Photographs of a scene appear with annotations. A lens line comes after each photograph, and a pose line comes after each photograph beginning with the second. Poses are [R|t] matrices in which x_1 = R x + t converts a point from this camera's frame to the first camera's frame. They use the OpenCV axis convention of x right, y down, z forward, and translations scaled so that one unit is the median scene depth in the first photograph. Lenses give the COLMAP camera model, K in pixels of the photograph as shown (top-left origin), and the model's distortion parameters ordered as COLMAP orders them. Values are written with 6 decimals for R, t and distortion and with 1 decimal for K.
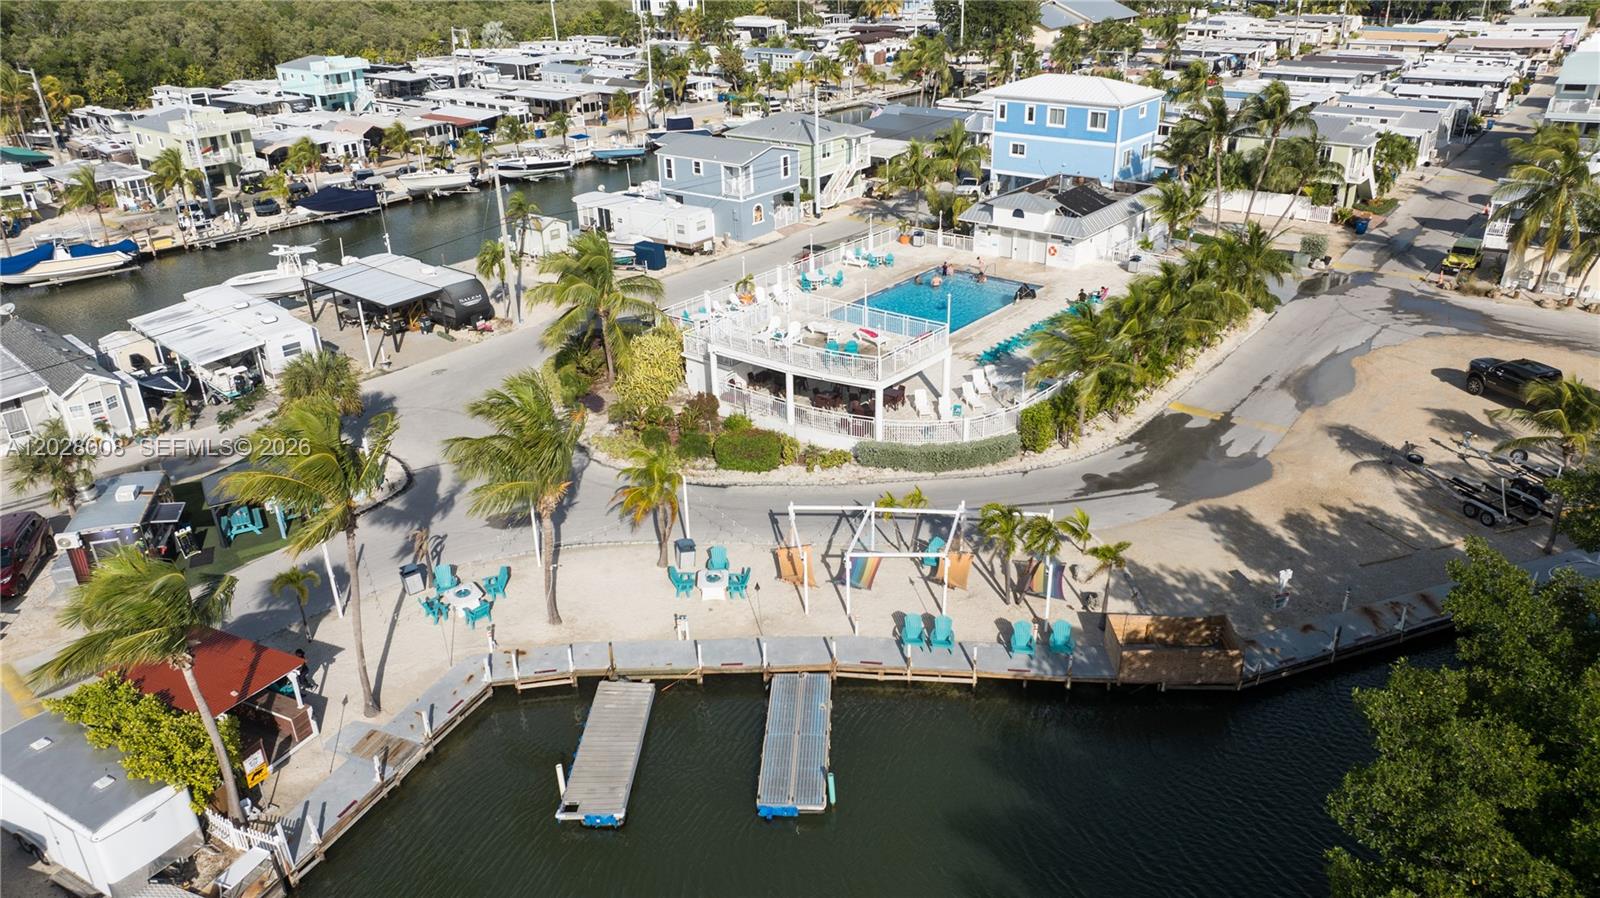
lens RADIAL K [[1118.7, 0, 800.0], [0, 1118.7, 449.0], [0, 0, 1]] dist [-0.002458, -0.039269]
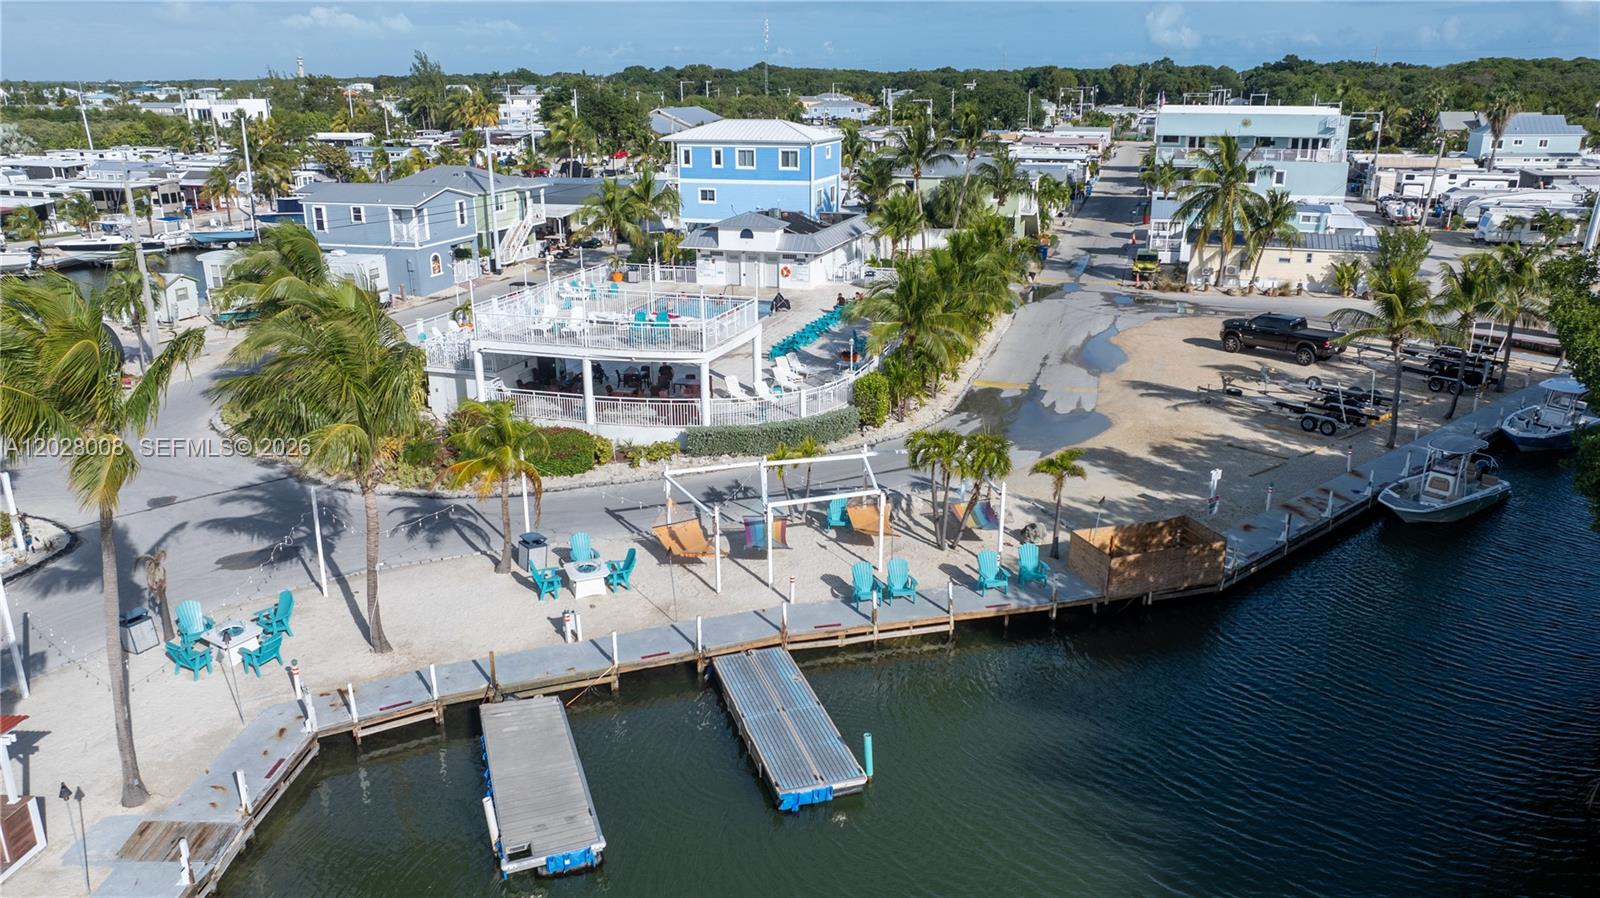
lens RADIAL K [[1149.9, 0, 800.0], [0, 1149.9, 449.0], [0, 0, 1]] dist [0.000354, -0.043629]
pose [[0.933326, -0.091358, 0.347211, -0.159046], [0.136763, 0.984638, -0.108551, 0.108078], [-0.331961, 0.148799, 0.931483, 0.161518]]
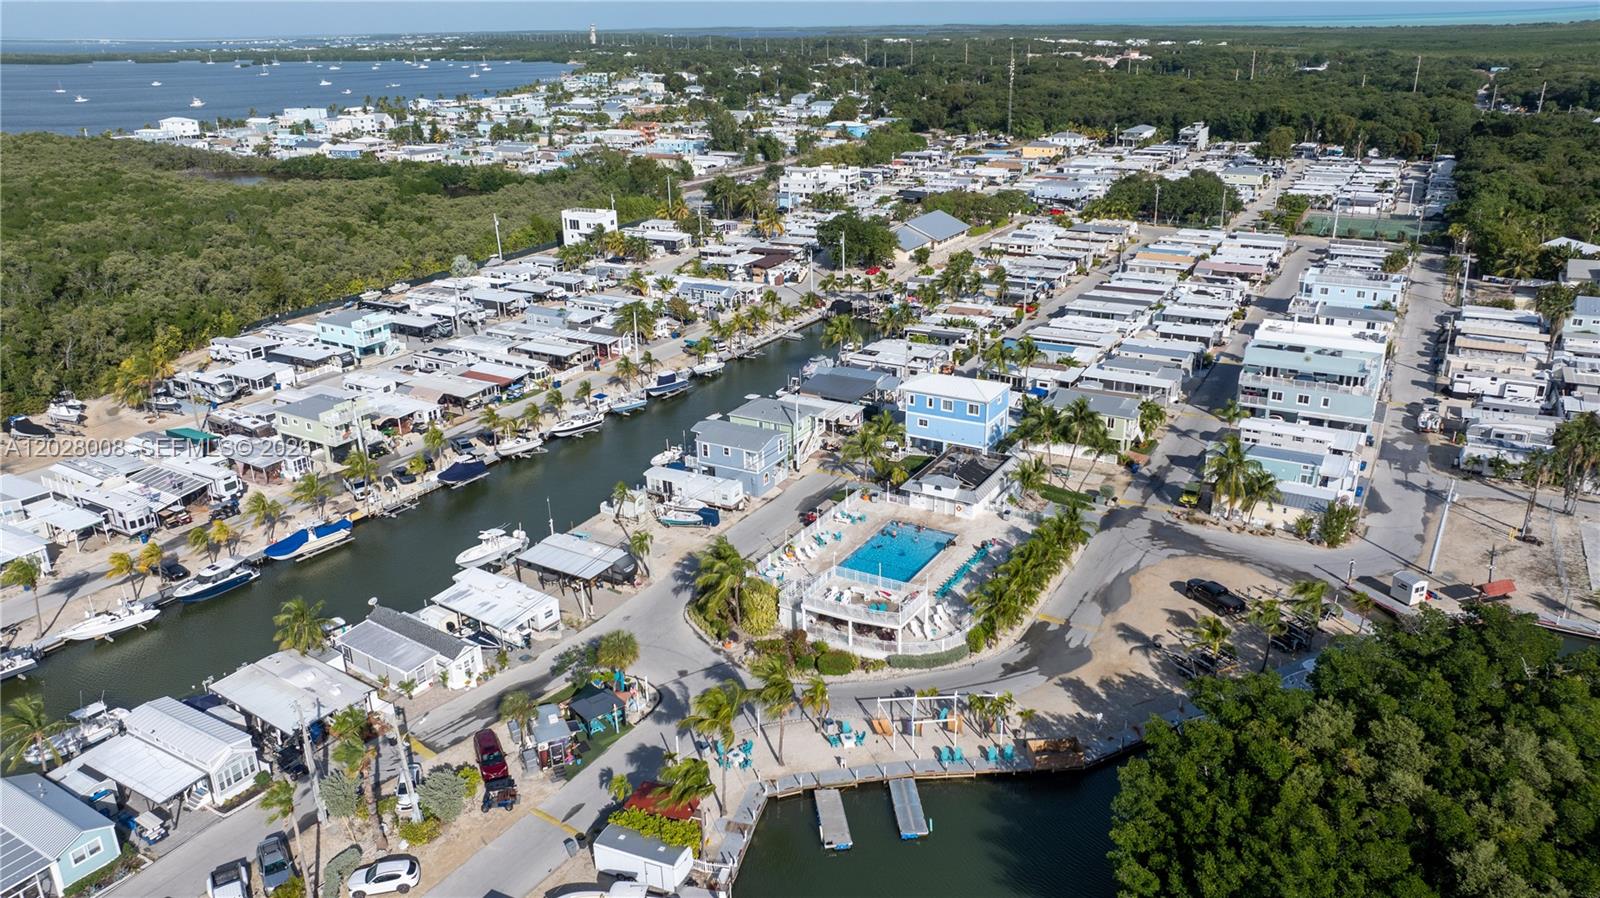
lens RADIAL K [[1118.7, 0, 800.0], [0, 1118.7, 449.0], [0, 0, 1]] dist [-0.002458, -0.039269]
pose [[0.988658, -0.049348, 0.141848, -0.345382], [0.060339, 0.995412, -0.074256, -0.218815], [-0.137533, 0.081972, 0.987099, -0.897221]]
